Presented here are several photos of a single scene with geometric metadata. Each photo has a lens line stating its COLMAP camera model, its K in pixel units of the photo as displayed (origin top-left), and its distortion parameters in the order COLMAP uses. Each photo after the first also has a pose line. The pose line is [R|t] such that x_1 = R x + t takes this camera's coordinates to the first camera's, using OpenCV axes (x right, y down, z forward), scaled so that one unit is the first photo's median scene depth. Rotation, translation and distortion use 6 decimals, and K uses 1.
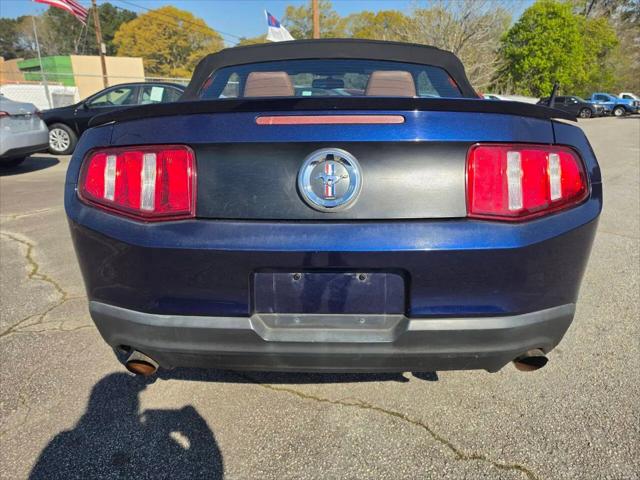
lens RADIAL K [[439.3, 0, 321.7], [0, 439.3, 233.8], [0, 0, 1]] dist [0.019630, -0.027720]
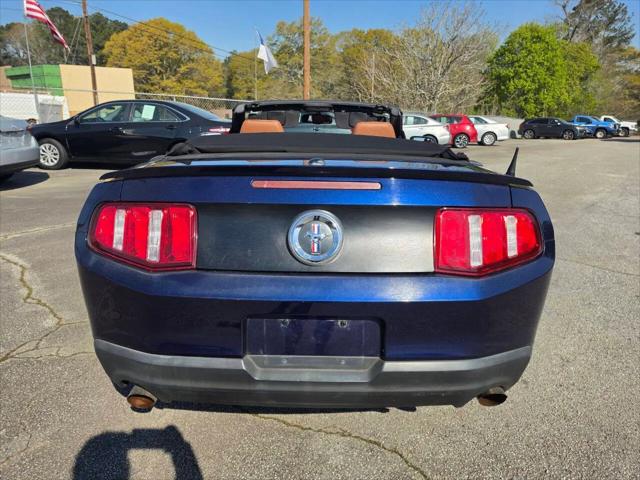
lens RADIAL K [[439.3, 0, 321.8], [0, 439.3, 236.1], [0, 0, 1]] dist [0.019630, -0.027720]
pose [[0.999432, 0.017350, 0.028900, 0.000761], [-0.016597, 0.999522, -0.026083, -0.072277], [-0.029339, 0.025589, 0.999242, -0.101777]]
